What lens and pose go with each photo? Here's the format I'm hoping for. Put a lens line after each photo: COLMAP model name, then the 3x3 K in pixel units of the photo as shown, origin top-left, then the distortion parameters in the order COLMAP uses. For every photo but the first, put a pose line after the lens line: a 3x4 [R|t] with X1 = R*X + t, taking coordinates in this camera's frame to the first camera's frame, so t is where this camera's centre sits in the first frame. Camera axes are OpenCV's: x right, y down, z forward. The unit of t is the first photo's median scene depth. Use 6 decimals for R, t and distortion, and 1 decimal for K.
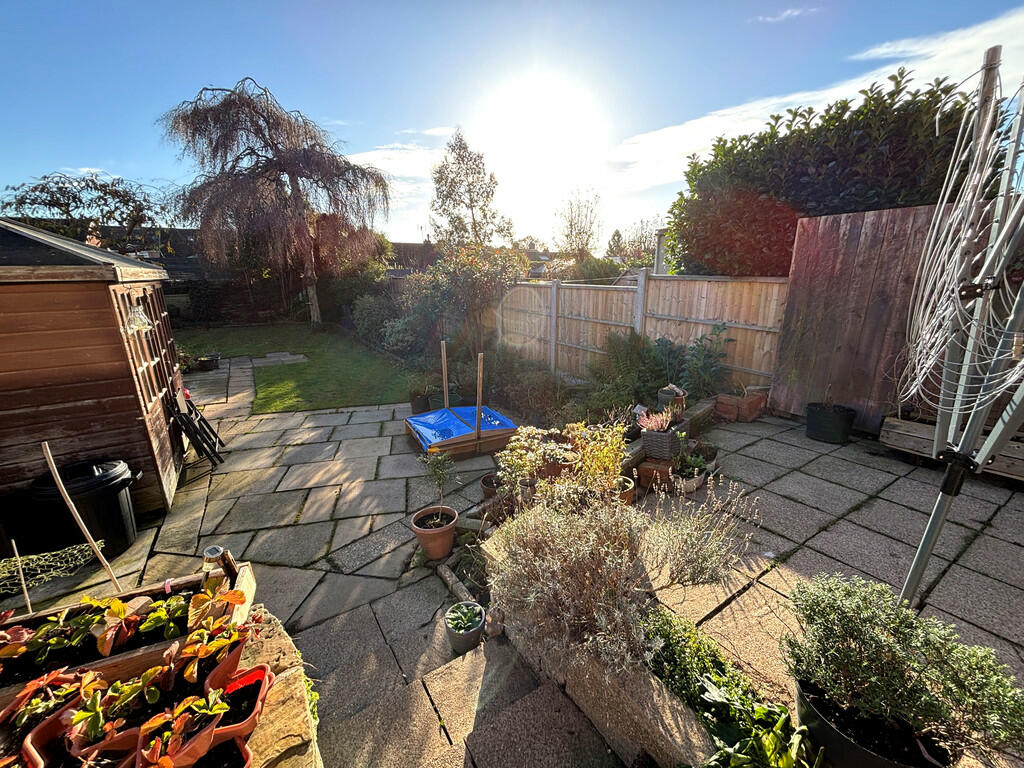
lens RADIAL K [[413.5, 0, 510.7], [0, 413.5, 383.2], [0, 0, 1]] dist [-0.000249, 0.000140]
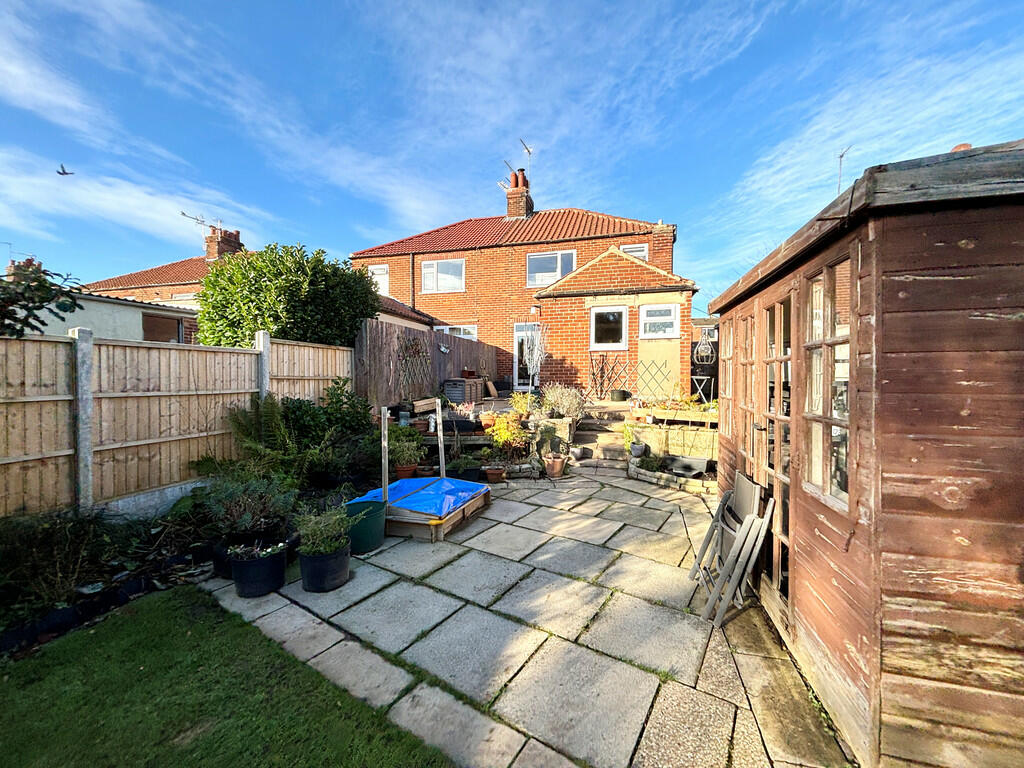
lens RADIAL K [[413.5, 0, 511.8], [0, 413.5, 381.2], [0, 0, 1]] dist [-0.000249, 0.000140]
pose [[-0.664443, -0.000224, 0.747339, -0.954285], [0.212187, 0.958790, 0.188938, -0.265377], [-0.716584, 0.284114, -0.637014, 1.462002]]
